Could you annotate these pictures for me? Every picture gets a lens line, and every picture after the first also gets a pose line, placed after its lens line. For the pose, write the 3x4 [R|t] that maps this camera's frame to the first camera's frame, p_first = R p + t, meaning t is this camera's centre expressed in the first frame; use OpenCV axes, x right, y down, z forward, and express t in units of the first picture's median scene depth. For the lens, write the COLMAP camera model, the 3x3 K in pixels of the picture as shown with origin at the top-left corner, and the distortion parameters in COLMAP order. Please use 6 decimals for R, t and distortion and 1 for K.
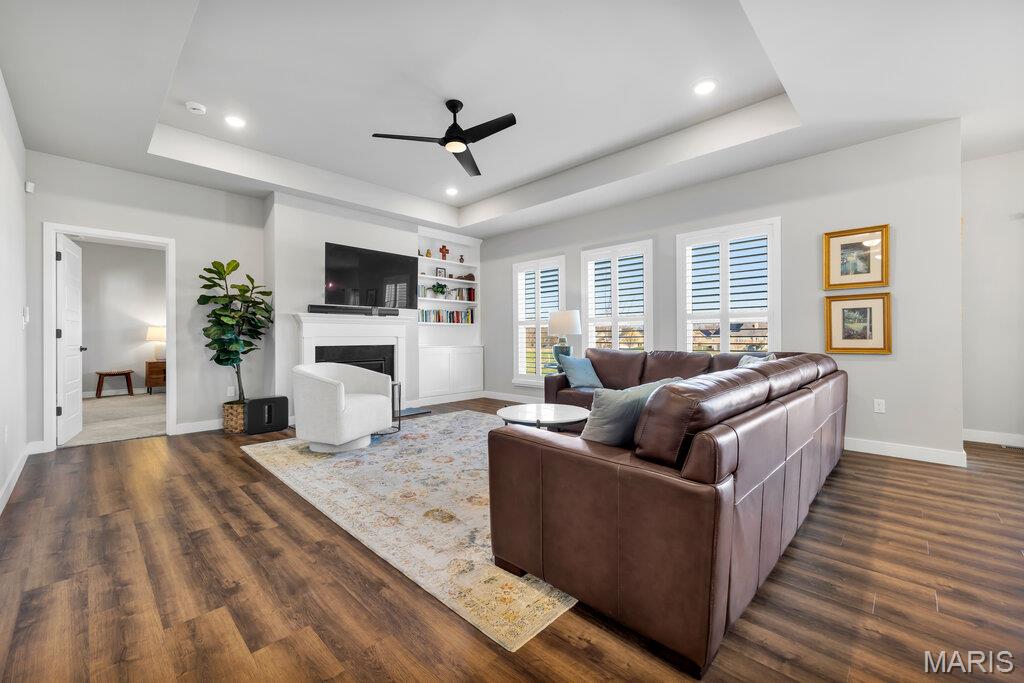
lens RADIAL K [[411.2, 0, 514.3], [0, 411.2, 338.1], [0, 0, 1]] dist [0.007122, -0.000377]
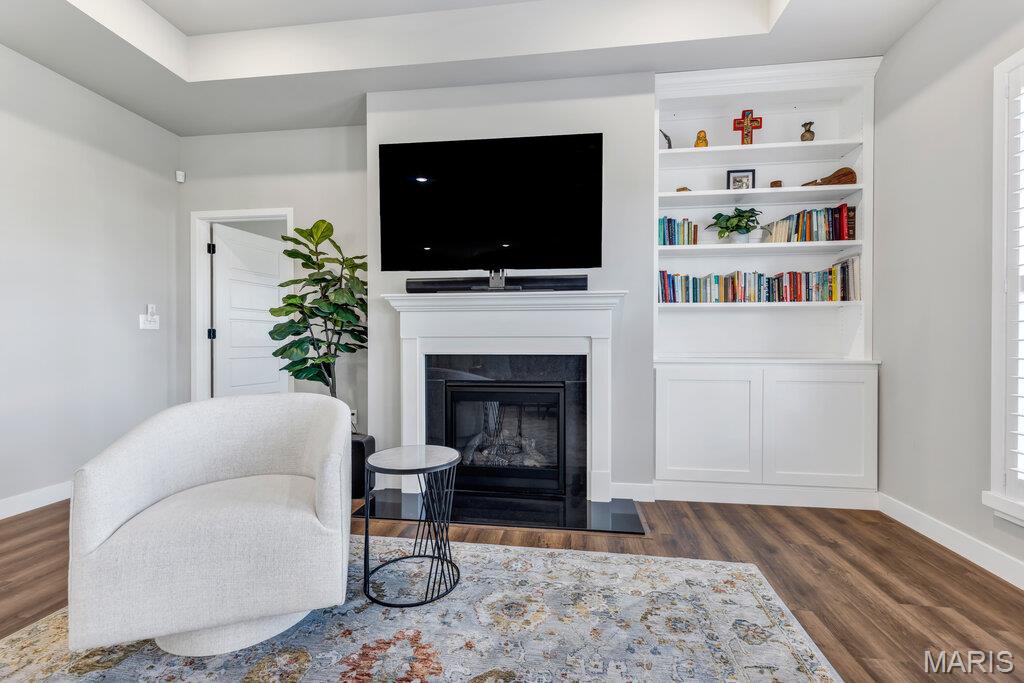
lens RADIAL K [[433.5, 0, 516.2], [0, 433.5, 344.9], [0, 0, 1]] dist [0.005235, -0.001185]
pose [[0.596976, 0.010454, -0.802191, 0.054257], [-0.002731, 0.999936, 0.010998, 0.000332], [0.802254, -0.004374, 0.596967, 0.811885]]
